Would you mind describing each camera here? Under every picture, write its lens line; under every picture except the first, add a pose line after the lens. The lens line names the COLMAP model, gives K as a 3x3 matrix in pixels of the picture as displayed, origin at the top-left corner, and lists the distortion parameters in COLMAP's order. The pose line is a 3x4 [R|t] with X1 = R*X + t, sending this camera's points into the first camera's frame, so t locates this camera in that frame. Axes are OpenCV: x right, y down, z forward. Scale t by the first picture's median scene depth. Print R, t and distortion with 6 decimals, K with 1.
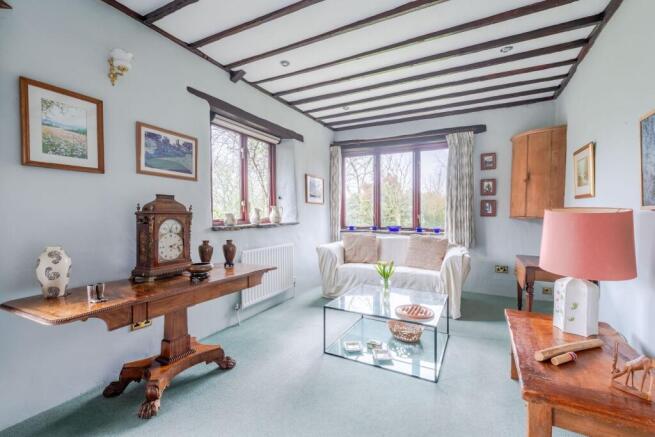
lens RADIAL K [[290.4, 0, 325.5], [0, 290.4, 216.2], [0, 0, 1]] dist [0.001765, -0.002096]
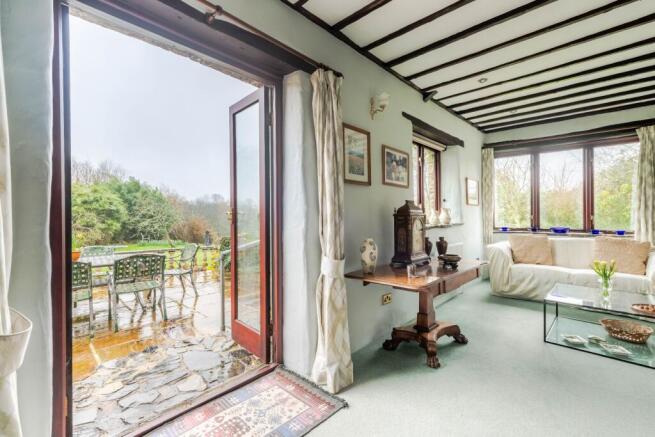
lens RADIAL K [[290.4, 0, 312.6], [0, 290.4, 216.6], [0, 0, 1]] dist [0.001765, -0.002096]
pose [[0.956059, -0.002928, -0.293160, -0.312842], [0.001584, 0.999987, -0.004823, 0.001698], [0.293170, 0.004147, 0.956051, -0.184797]]
